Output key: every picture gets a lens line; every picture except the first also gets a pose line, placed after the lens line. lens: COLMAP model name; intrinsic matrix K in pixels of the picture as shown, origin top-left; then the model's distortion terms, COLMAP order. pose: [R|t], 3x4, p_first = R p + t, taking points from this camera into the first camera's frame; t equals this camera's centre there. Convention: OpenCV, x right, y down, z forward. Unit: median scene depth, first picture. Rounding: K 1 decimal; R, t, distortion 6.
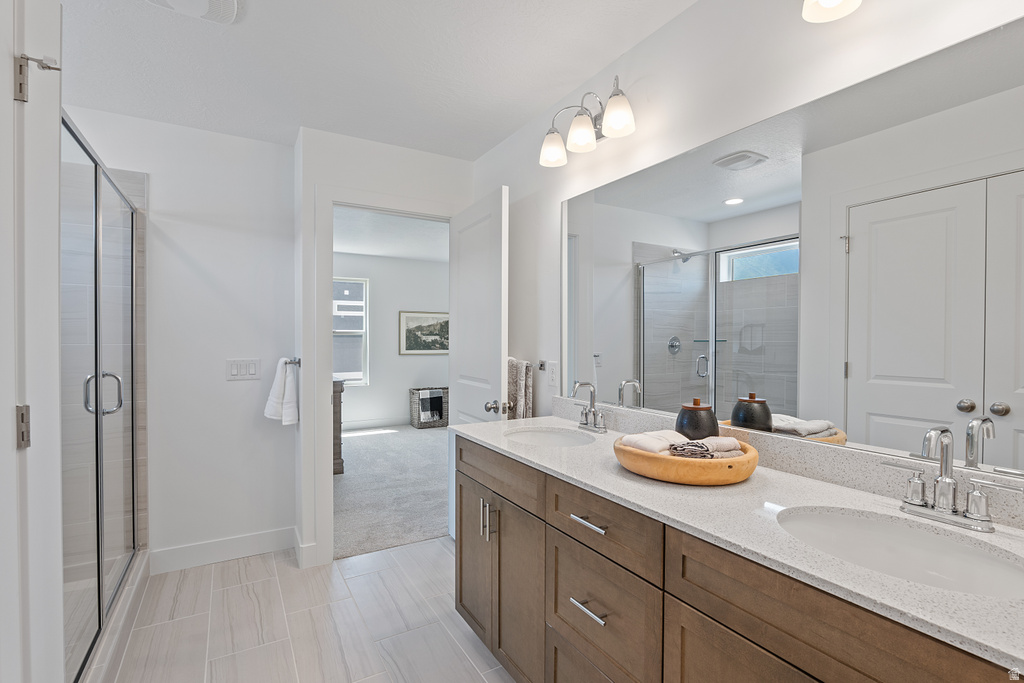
lens RADIAL K [[482.2, 0, 514.1], [0, 482.2, 344.7], [0, 0, 1]] dist [-0.008596, -0.001053]
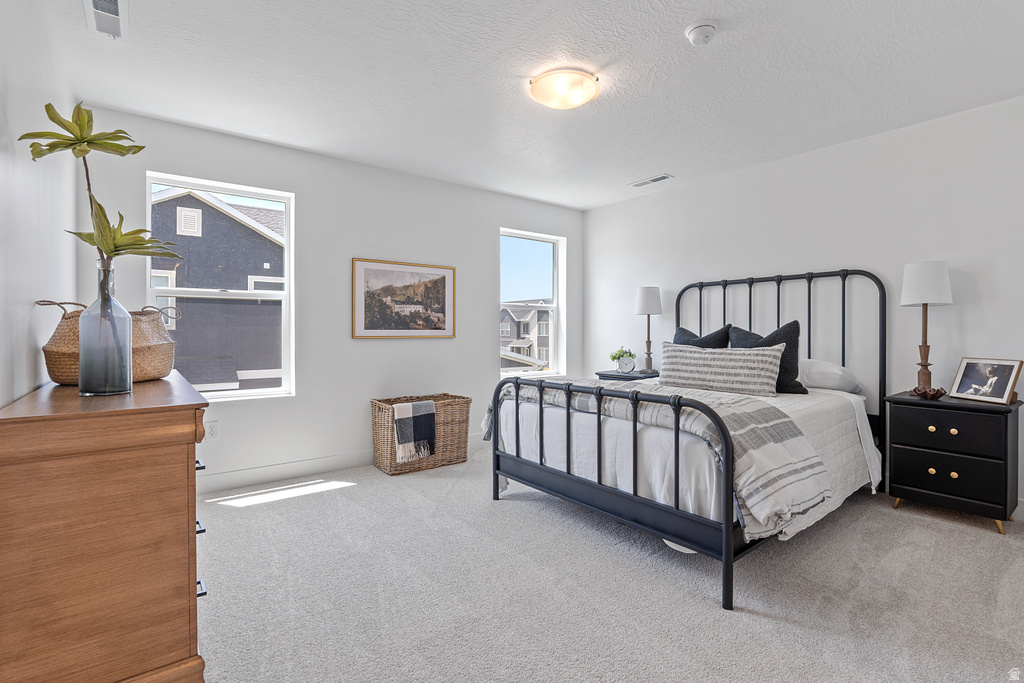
lens RADIAL K [[482.2, 0, 517.7], [0, 482.2, 339.1], [0, 0, 1]] dist [-0.008596, -0.001053]
pose [[0.990785, 0.000291, 0.135445, -0.125854], [-0.000740, 0.999994, 0.003266, 0.020456], [-0.135444, -0.003337, 0.990779, 0.431303]]
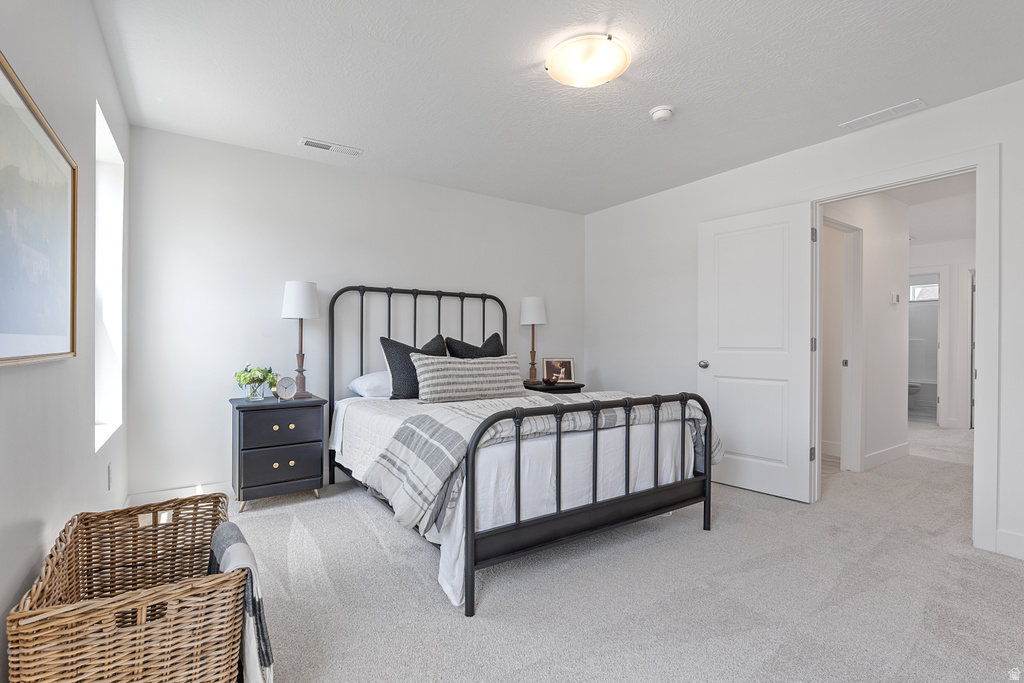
lens RADIAL K [[482.2, 0, 514.7], [0, 482.2, 335.5], [0, 0, 1]] dist [-0.008596, -0.001053]
pose [[-0.053888, 0.018449, 0.998377, -0.336953], [0.012417, 0.999764, -0.017804, 0.017716], [-0.998470, 0.011438, -0.054105, 0.828913]]
